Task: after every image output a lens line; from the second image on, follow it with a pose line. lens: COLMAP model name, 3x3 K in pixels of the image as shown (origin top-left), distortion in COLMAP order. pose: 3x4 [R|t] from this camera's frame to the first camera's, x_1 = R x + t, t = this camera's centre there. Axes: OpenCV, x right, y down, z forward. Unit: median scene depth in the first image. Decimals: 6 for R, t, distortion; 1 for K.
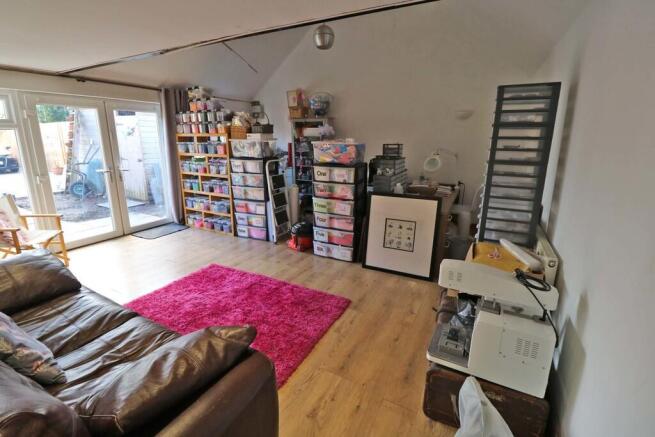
lens RADIAL K [[300.7, 0, 328.0], [0, 300.7, 214.2], [0, 0, 1]] dist [-0.038665, -0.000854]
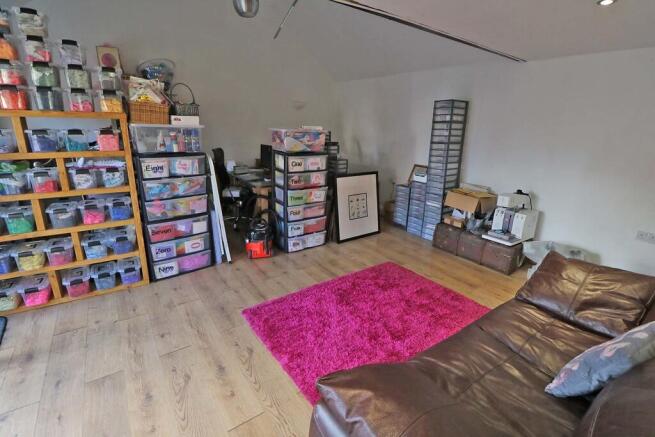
lens RADIAL K [[299.0, 0, 323.6], [0, 299.0, 209.9], [0, 0, 1]] dist [-0.021052, -0.000555]
pose [[0.455627, -0.226682, 0.860825, -0.808598], [0.198644, 0.968540, 0.149906, -0.117444], [-0.867724, 0.102697, 0.486322, 0.479588]]
